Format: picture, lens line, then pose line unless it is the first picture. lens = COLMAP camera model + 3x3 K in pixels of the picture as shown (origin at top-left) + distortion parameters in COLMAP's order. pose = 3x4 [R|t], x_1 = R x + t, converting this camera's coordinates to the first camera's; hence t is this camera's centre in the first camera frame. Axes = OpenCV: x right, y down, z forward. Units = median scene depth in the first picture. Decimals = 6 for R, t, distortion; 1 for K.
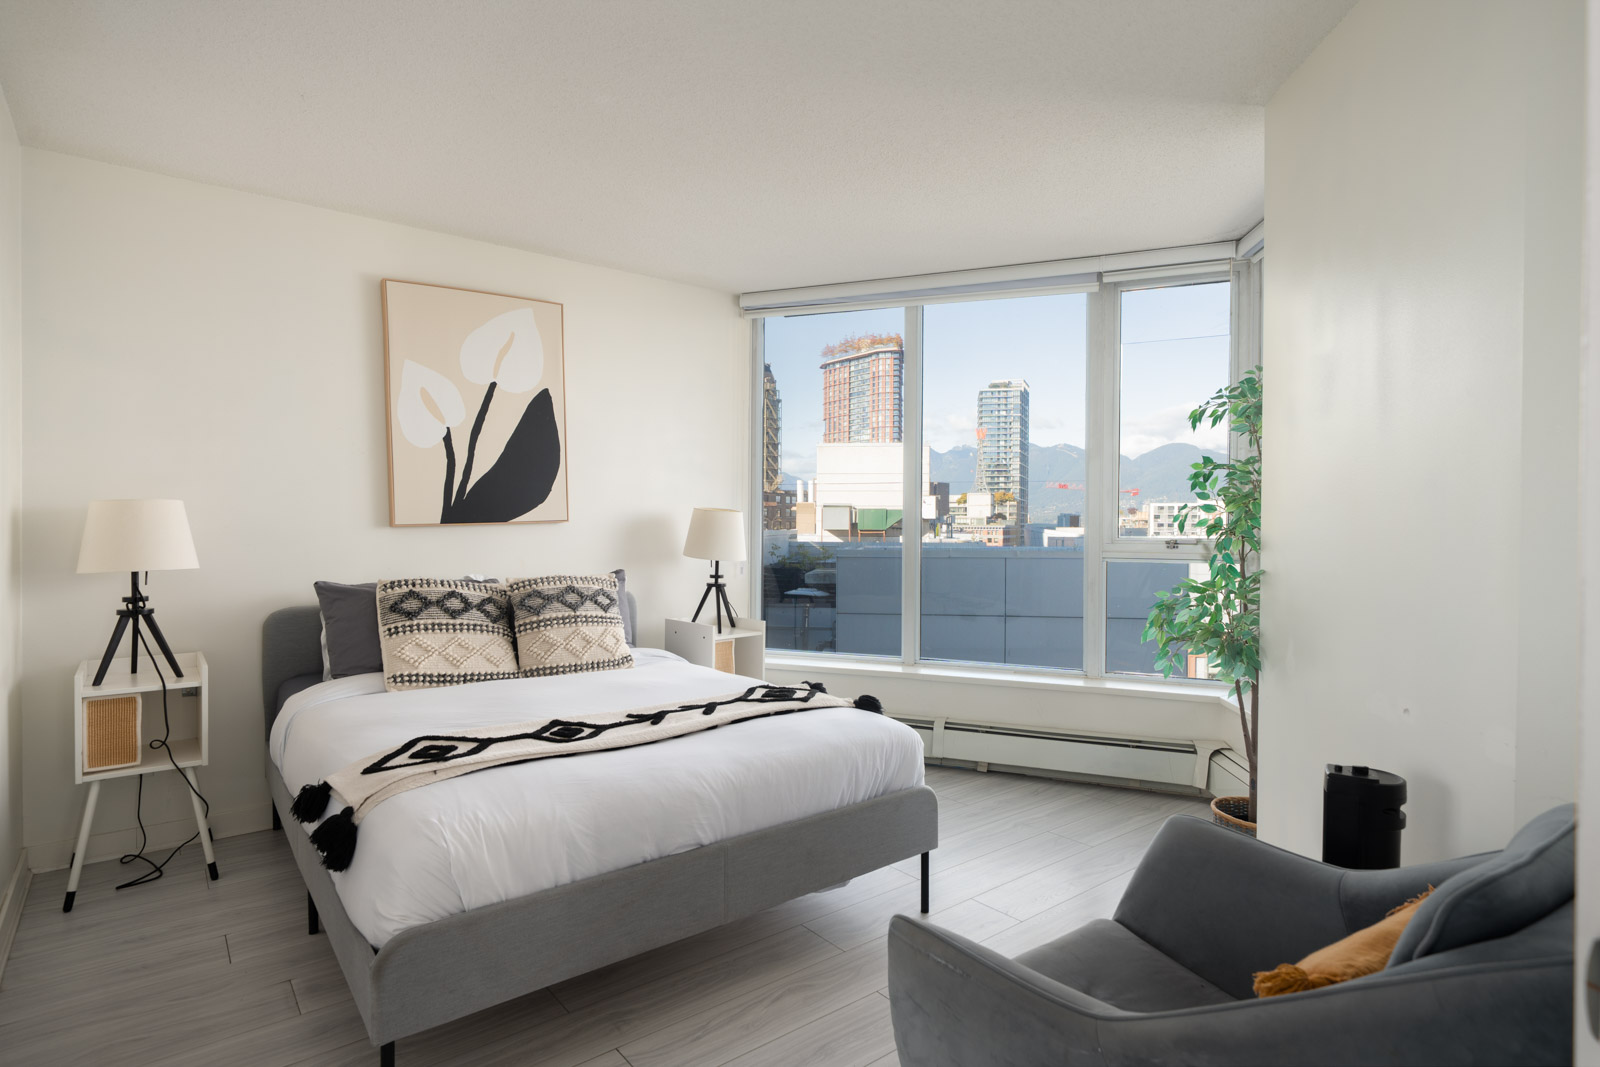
lens RADIAL K [[834.1, 0, 800.0], [0, 834.1, 533.5], [0, 0, 1]] dist [0.001029, 0.000309]
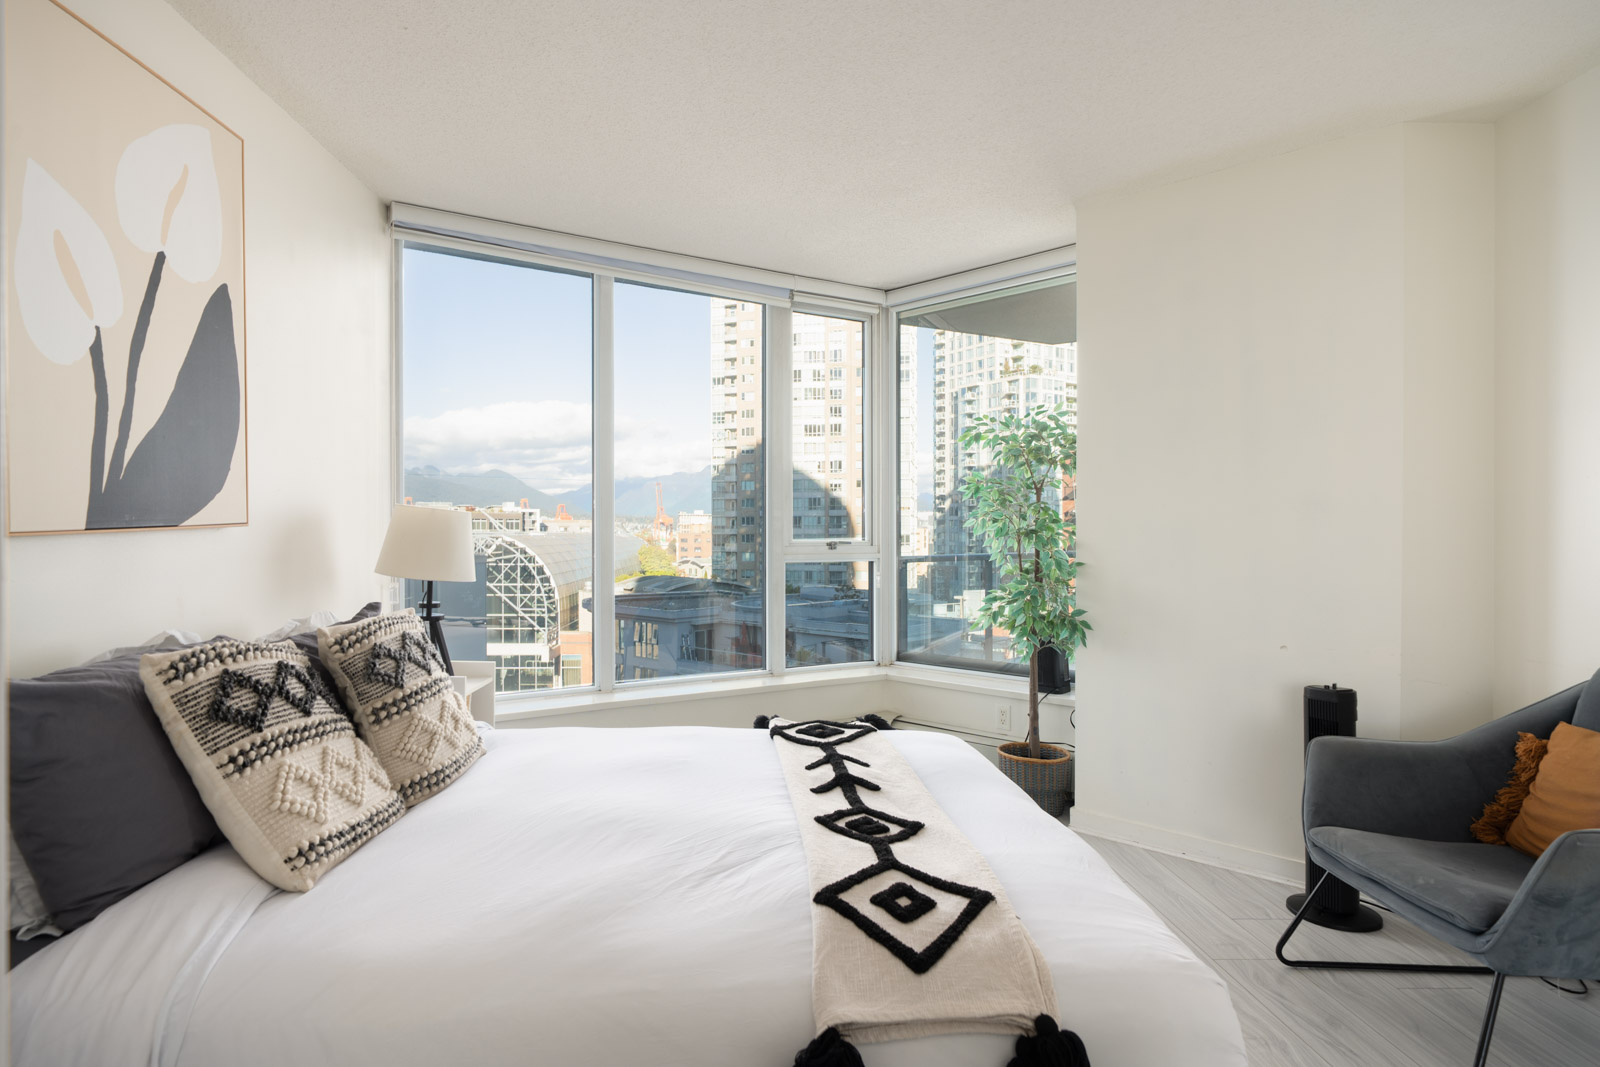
lens RADIAL K [[862.5, 0, 755.0], [0, 862.5, 534.3], [0, 0, 1]] dist [-0.000877, -0.000159]
pose [[0.603353, -0.009816, 0.797414, -0.587631], [0.014380, 0.999896, 0.001428, -0.004714], [-0.797345, 0.010605, 0.603431, 0.406300]]
